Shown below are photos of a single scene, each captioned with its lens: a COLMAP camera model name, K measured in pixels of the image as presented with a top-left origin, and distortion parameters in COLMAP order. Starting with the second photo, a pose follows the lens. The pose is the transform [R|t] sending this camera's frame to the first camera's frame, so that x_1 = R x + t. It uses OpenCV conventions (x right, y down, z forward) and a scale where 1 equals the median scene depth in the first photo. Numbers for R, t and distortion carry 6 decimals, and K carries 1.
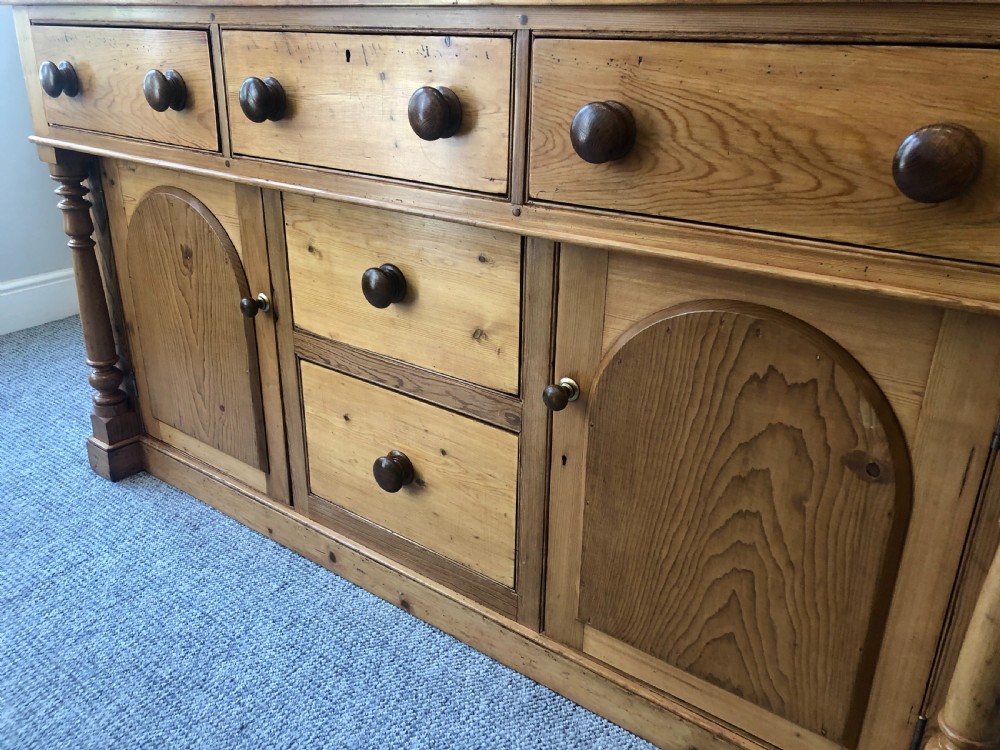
lens RADIAL K [[819.7, 0, 497.9], [0, 819.7, 374.1], [0, 0, 1]] dist [0.020630, -0.010621]
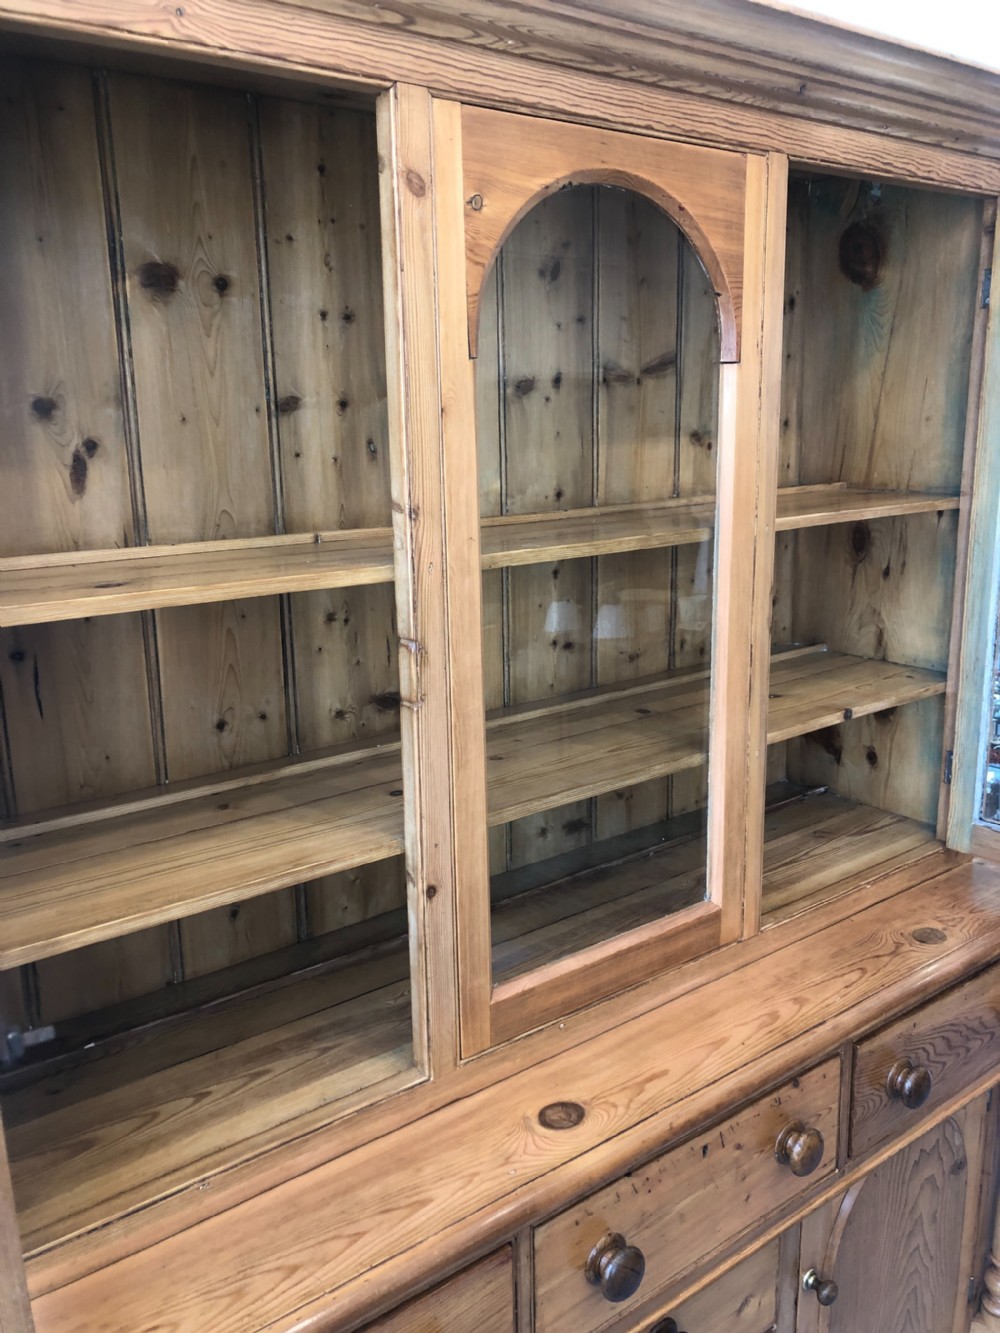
lens RADIAL K [[1092.7, 0, 497.8], [0, 1092.7, 653.0], [0, 0, 1]] dist [0.020630, -0.010621]
pose [[0.282573, -0.233789, 0.930320, -1.053758], [0.387605, 0.914972, 0.112202, -0.940061], [-0.877448, 0.328891, 0.349164, 0.491985]]
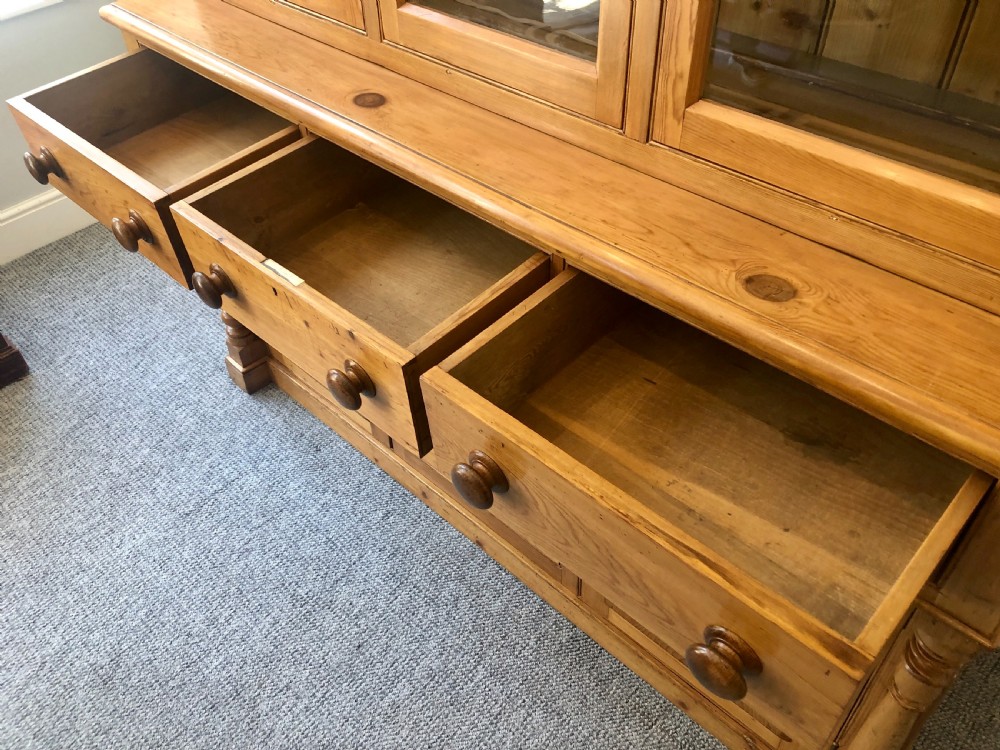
lens RADIAL K [[819.7, 0, 501.7], [0, 819.7, 371.4], [0, 0, 1]] dist [0.020630, -0.010621]
pose [[0.991200, 0.052933, -0.121329, 0.070867], [-0.007918, 0.938638, 0.344814, -0.469213], [0.132136, -0.340819, 0.930797, -0.105349]]
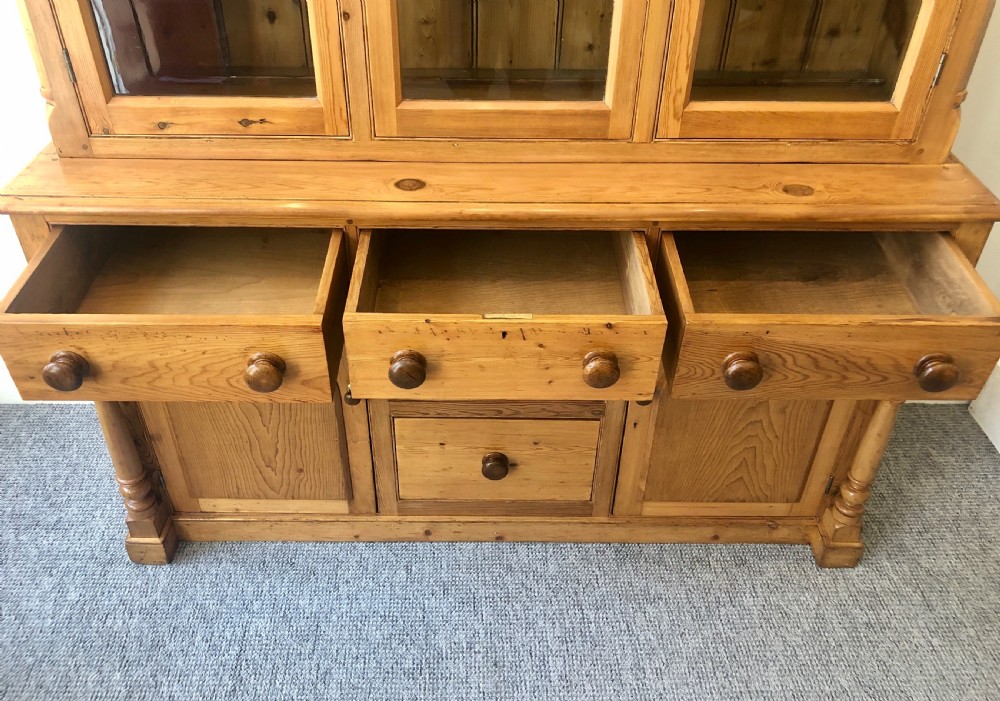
lens RADIAL K [[834.8, 0, 485.8], [0, 834.8, 344.6], [0, 0, 1]] dist [0.021722, -0.003491]
pose [[0.803144, -0.371086, 0.466106, -0.785693], [0.234873, 0.916188, 0.324707, -0.585817], [-0.547535, -0.151311, 0.822989, -0.165391]]
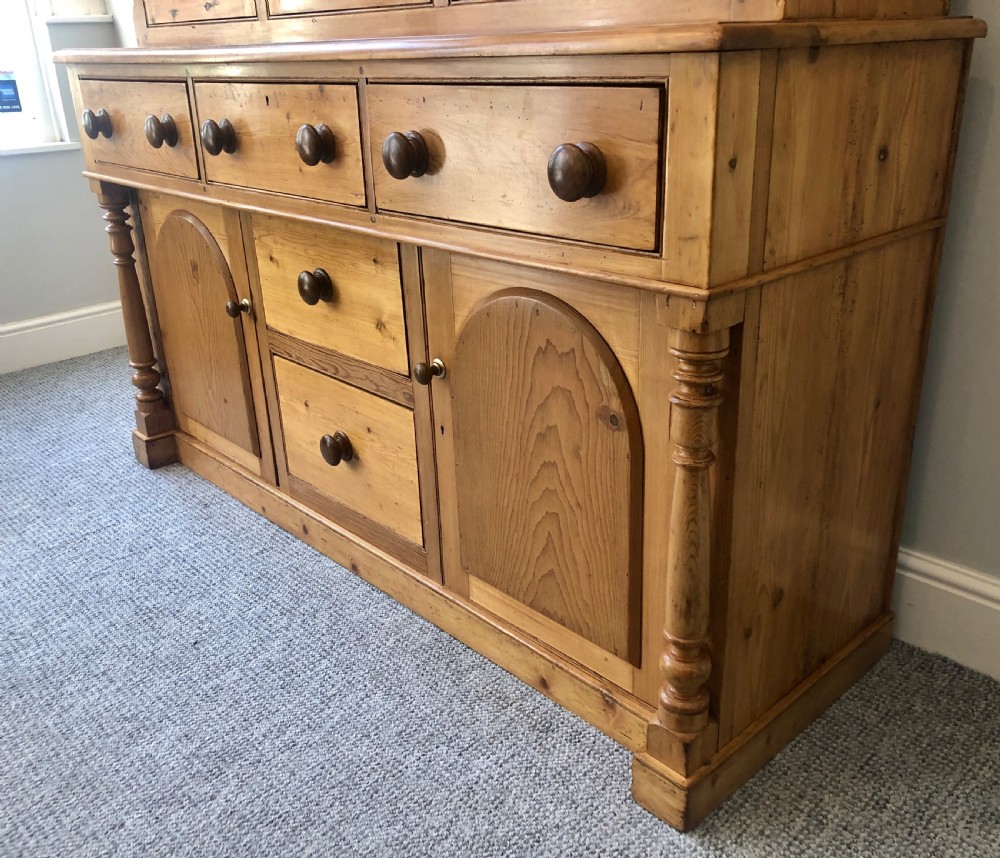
lens RADIAL K [[937.9, 0, 505.5], [0, 937.9, 423.5], [0, 0, 1]] dist [0.023644, 0.000000]
pose [[0.981837, 0.022956, -0.188331, 0.385326], [-0.024840, 0.999662, -0.007646, 0.093538], [0.188092, 0.012185, 0.982076, -0.291444]]
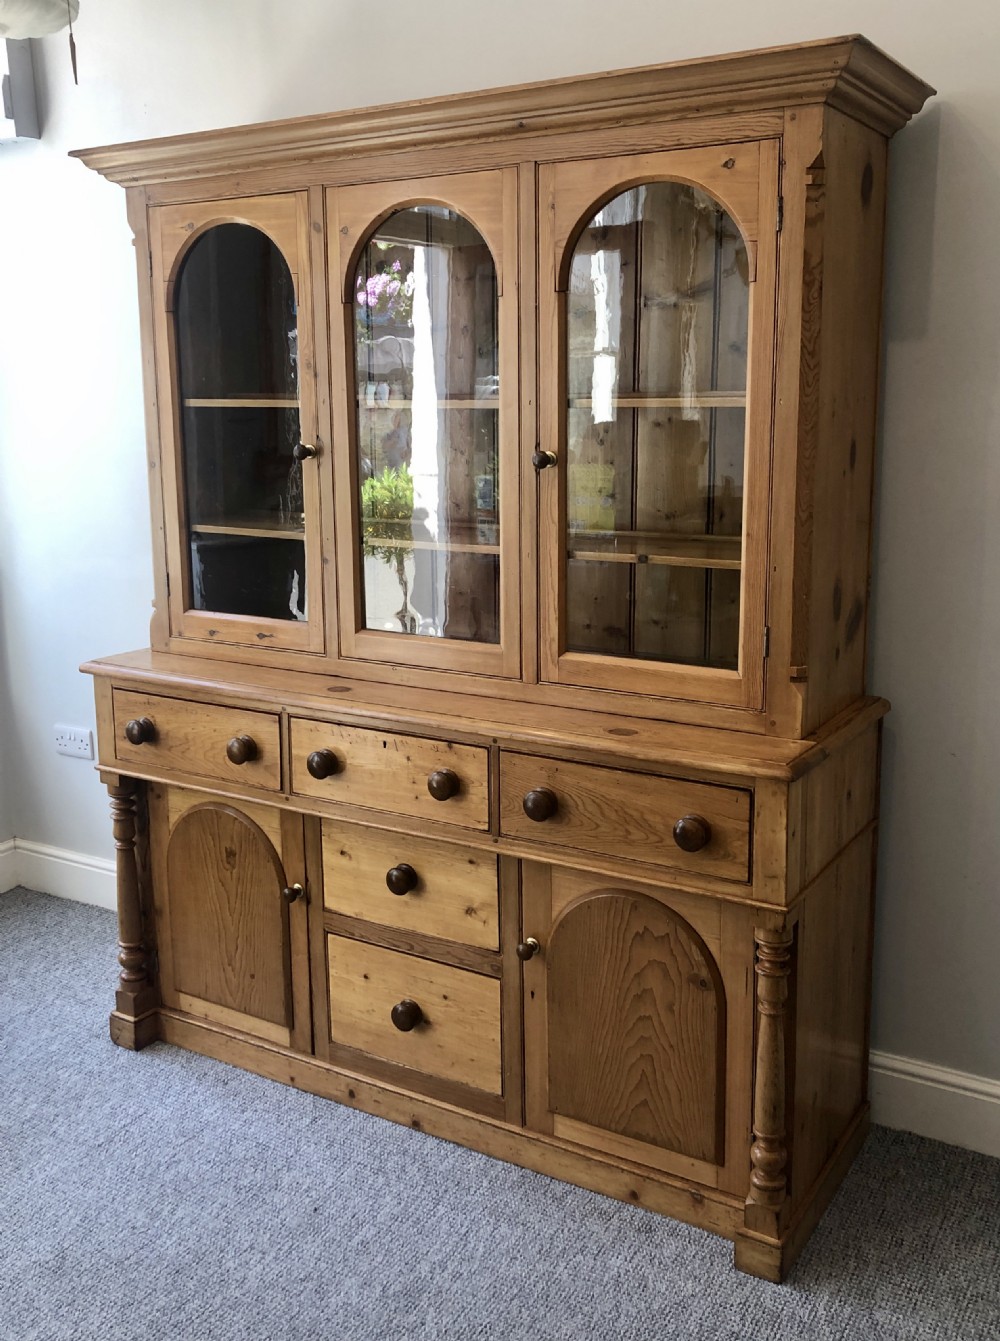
lens RADIAL K [[1315.9, 0, 495.7], [0, 1315.9, 621.3], [0, 0, 1]] dist [0.021222, 0.000000]
pose [[0.996114, -0.046277, 0.074940, -0.121639], [0.060802, 0.976885, -0.204937, -0.064554], [-0.063724, 0.208697, 0.975902, -1.346429]]
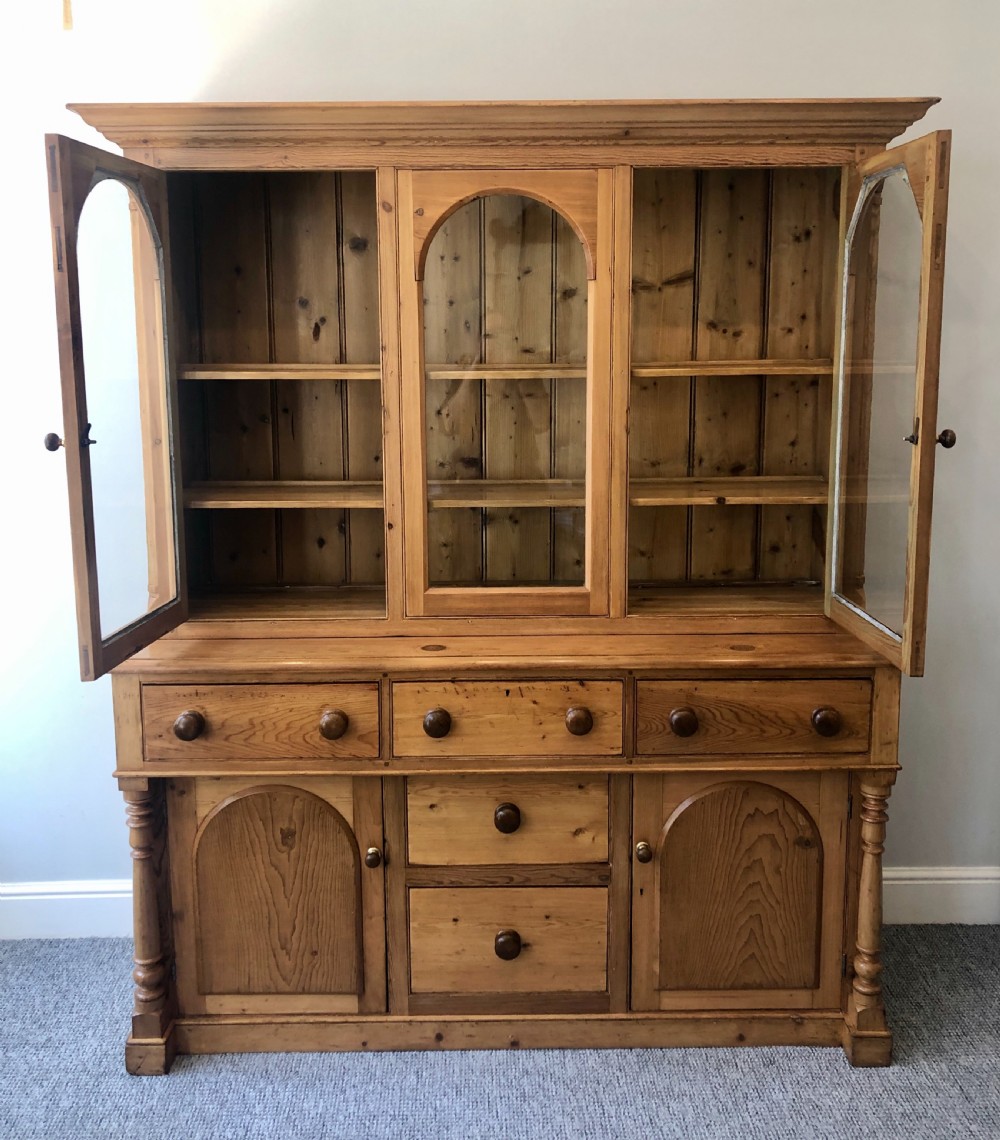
lens RADIAL K [[1113.7, 0, 503.3], [0, 1113.7, 500.6], [0, 0, 1]] dist [0.015685, 0.000000]
pose [[0.798977, -0.116526, 0.589963, -1.276810], [0.250541, 0.956350, -0.150411, -0.354600], [-0.546685, 0.267985, 0.793297, -0.810700]]
